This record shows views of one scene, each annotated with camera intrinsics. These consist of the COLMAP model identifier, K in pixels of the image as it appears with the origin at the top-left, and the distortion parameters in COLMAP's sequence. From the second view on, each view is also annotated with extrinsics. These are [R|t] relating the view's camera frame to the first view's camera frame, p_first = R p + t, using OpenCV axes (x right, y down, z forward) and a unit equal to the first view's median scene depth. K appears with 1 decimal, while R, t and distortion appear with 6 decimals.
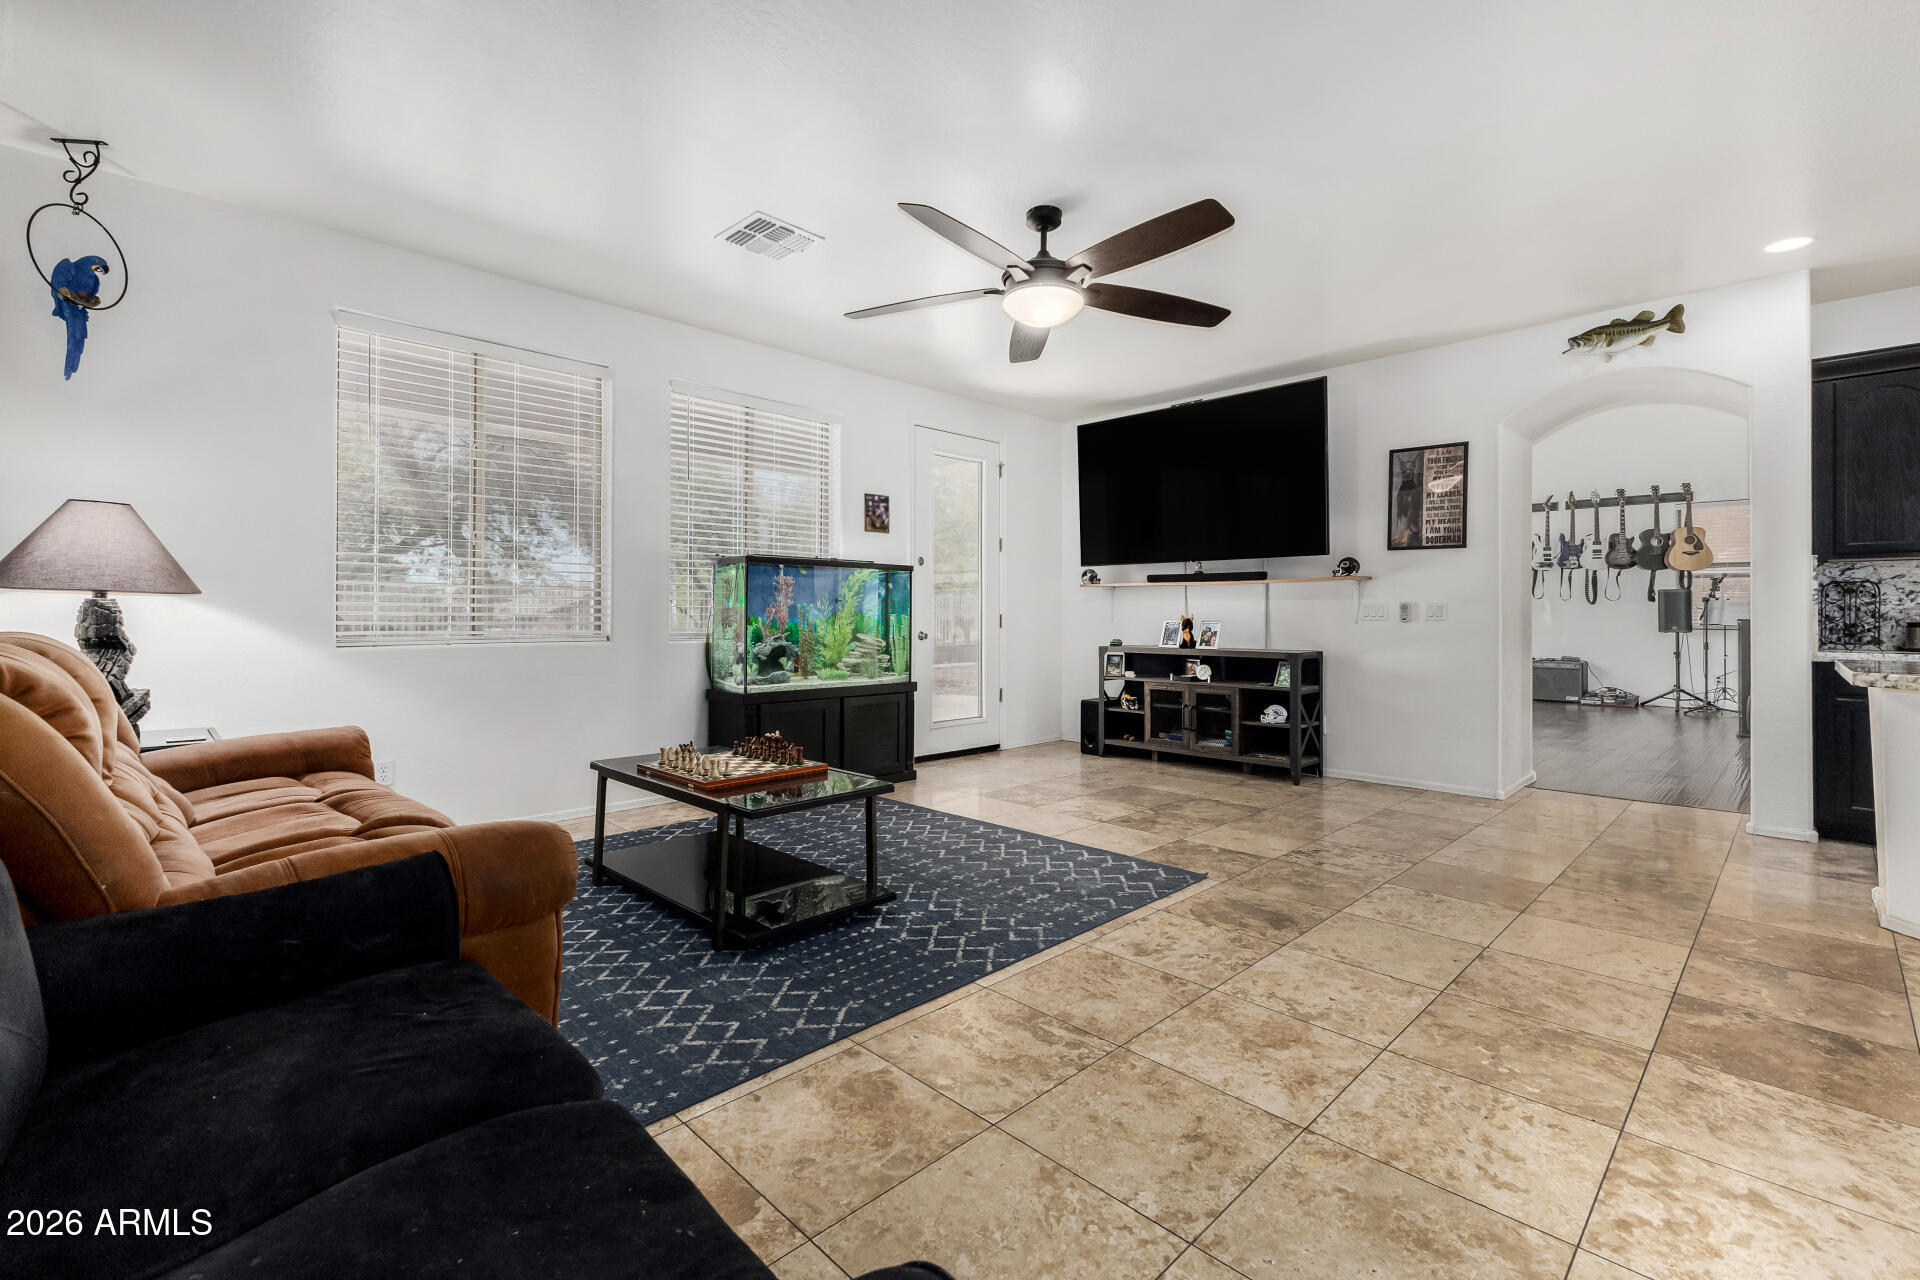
lens RADIAL K [[836.7, 0, 955.7], [0, 836.7, 612.4], [0, 0, 1]] dist [0.009669, -0.000701]
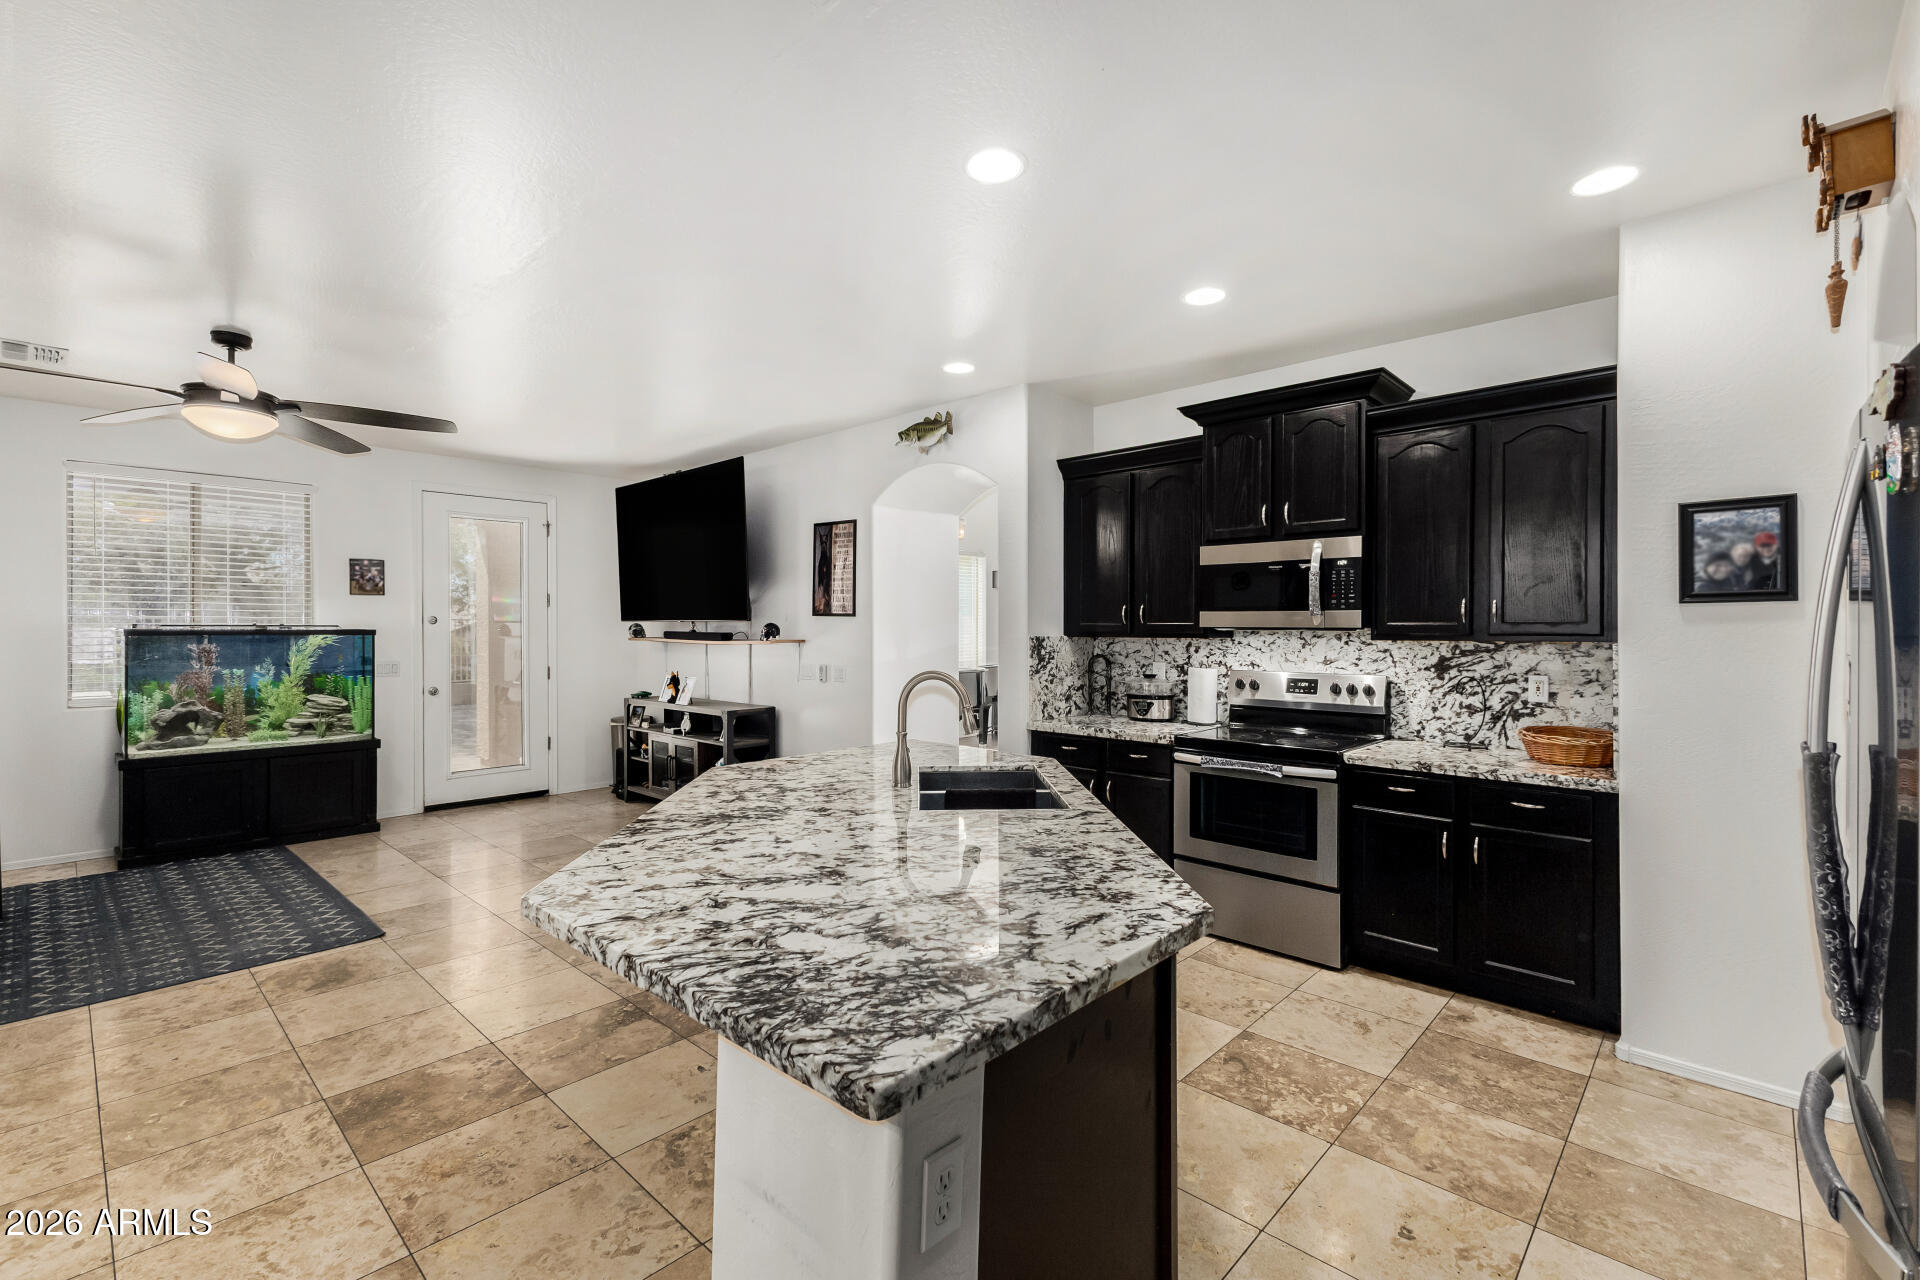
lens RADIAL K [[837.4, 0, 958.0], [0, 837.4, 628.6], [0, 0, 1]] dist [0.010753, -0.004570]
pose [[0.999020, -0.001916, 0.044218, 0.964146], [0.001689, 0.999985, 0.005166, -0.092277], [-0.044227, -0.005087, 0.999009, -0.139821]]
